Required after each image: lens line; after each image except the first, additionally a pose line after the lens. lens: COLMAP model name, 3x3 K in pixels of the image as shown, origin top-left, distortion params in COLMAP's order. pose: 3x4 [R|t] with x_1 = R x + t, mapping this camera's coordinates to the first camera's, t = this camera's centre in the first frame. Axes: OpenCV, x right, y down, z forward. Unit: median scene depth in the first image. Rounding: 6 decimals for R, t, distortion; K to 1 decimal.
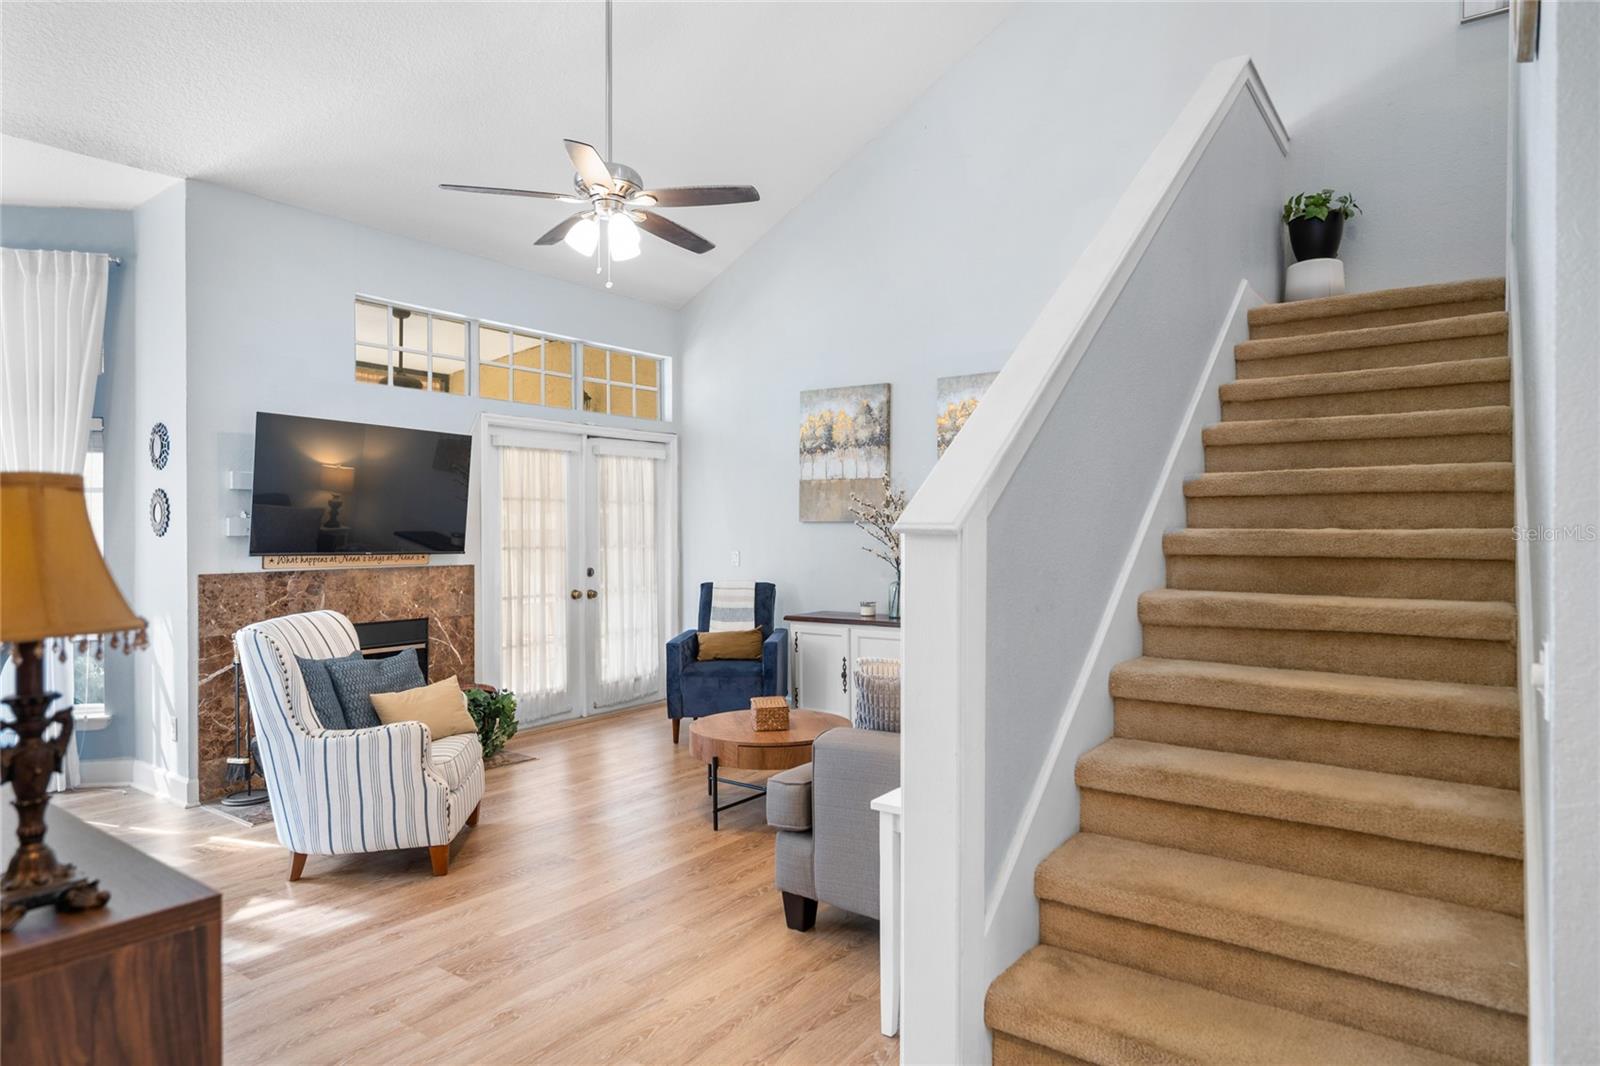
lens RADIAL K [[931.7, 0, 800.0], [0, 931.7, 533.0], [0, 0, 1]] dist [0.000289, 0.000642]
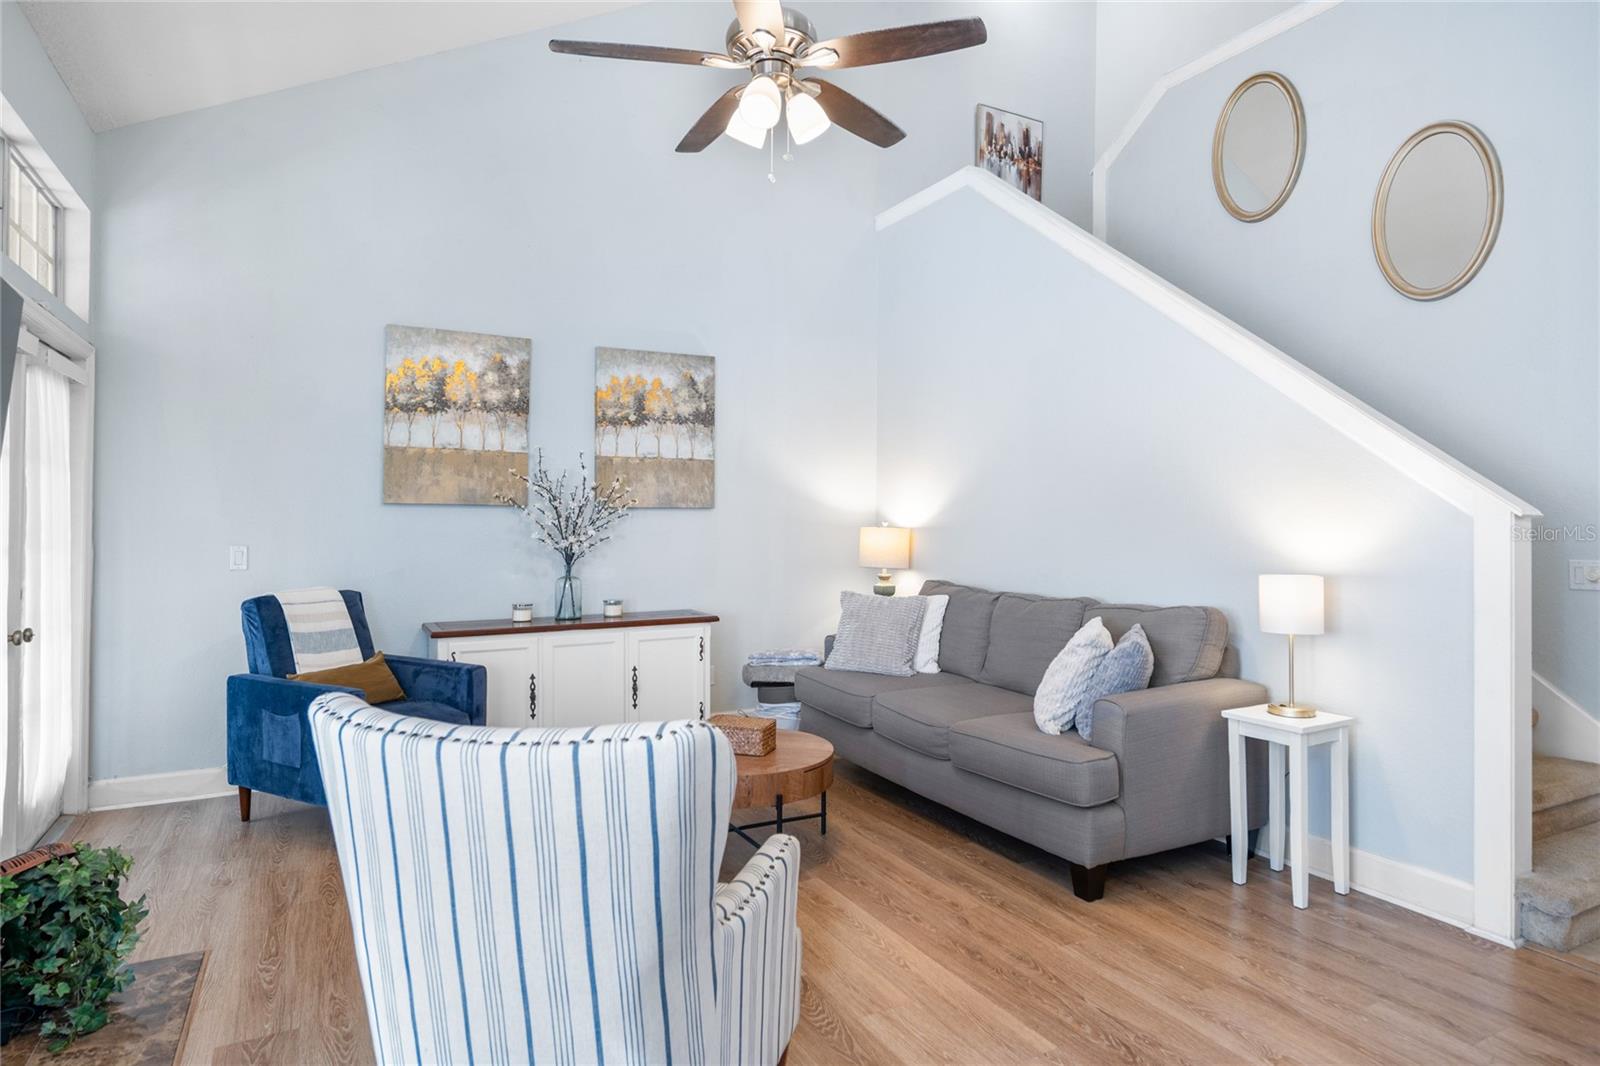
lens RADIAL K [[907.0, 0, 804.0], [0, 907.0, 517.5], [0, 0, 1]] dist [-0.003319, -0.000476]
pose [[0.432483, 0.011309, 0.901571, -0.640038], [0.002696, 0.999901, -0.013836, 0.012088], [-0.901638, 0.008415, 0.432409, 0.524945]]
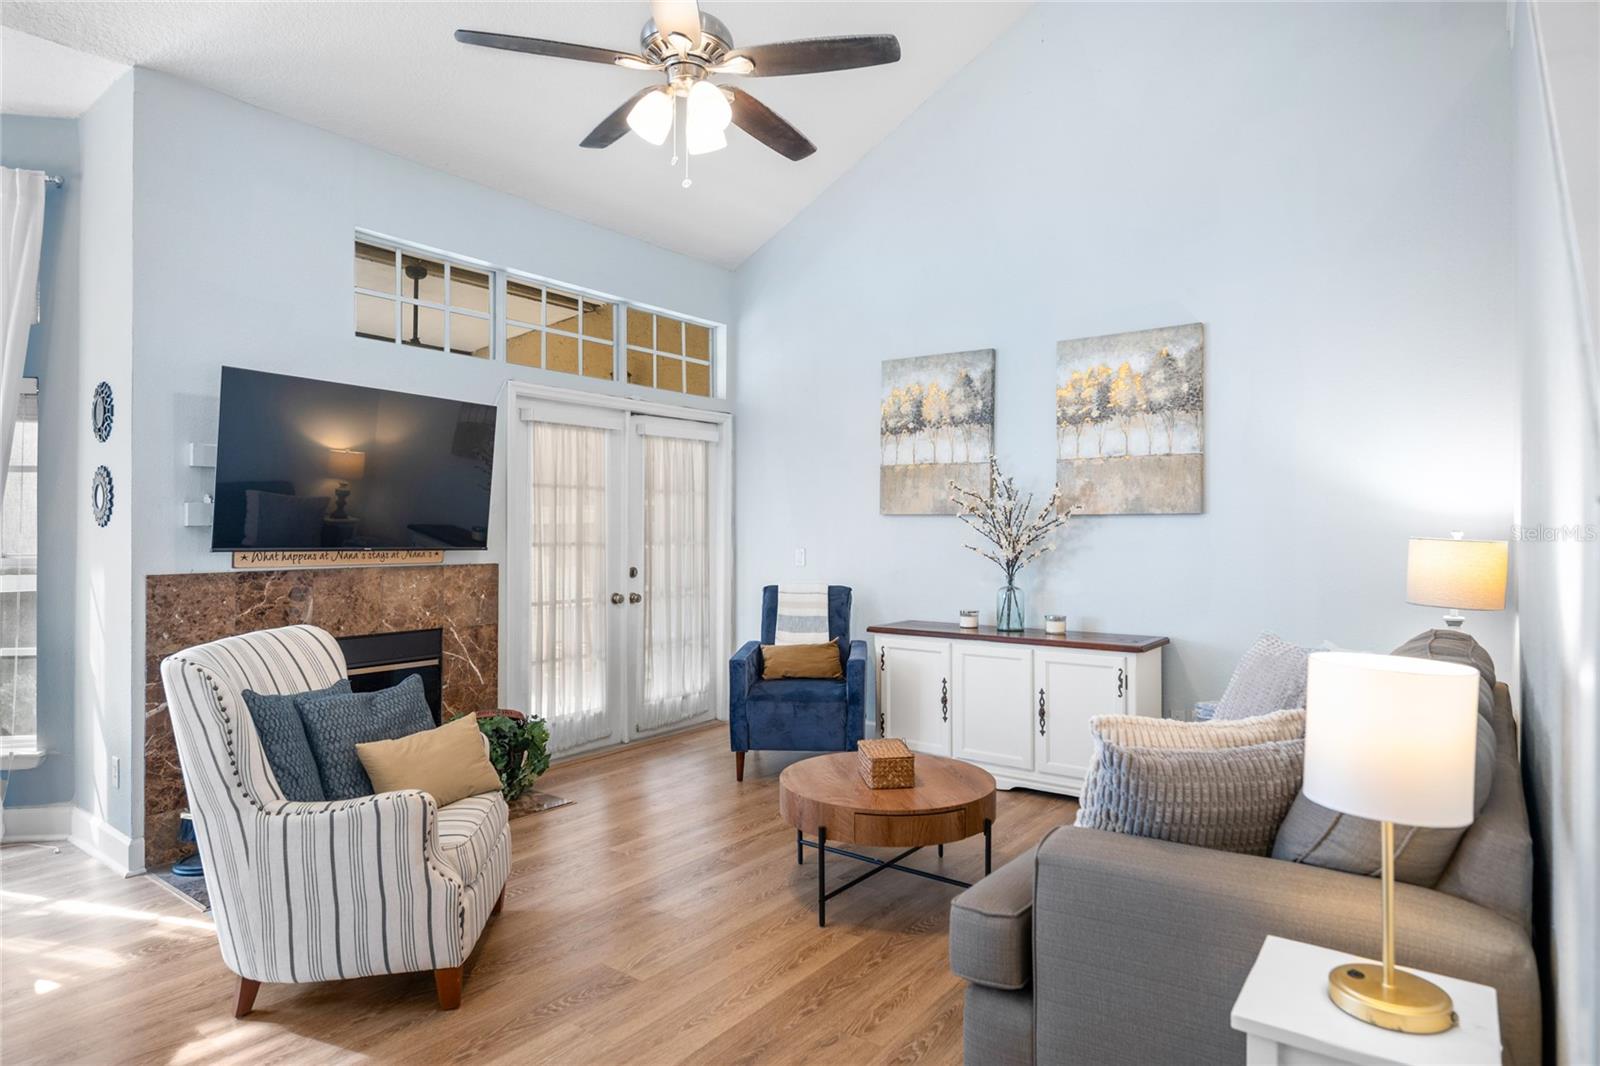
lens RADIAL K [[903.2, 0, 798.8], [0, 903.2, 527.2], [0, 0, 1]] dist [-0.001362, -0.000377]
pose [[0.999899, 0.005253, -0.013220, -0.082640], [-0.005308, 0.999977, -0.004172, 0.004236], [0.013197, 0.004242, 0.999904, 0.229520]]
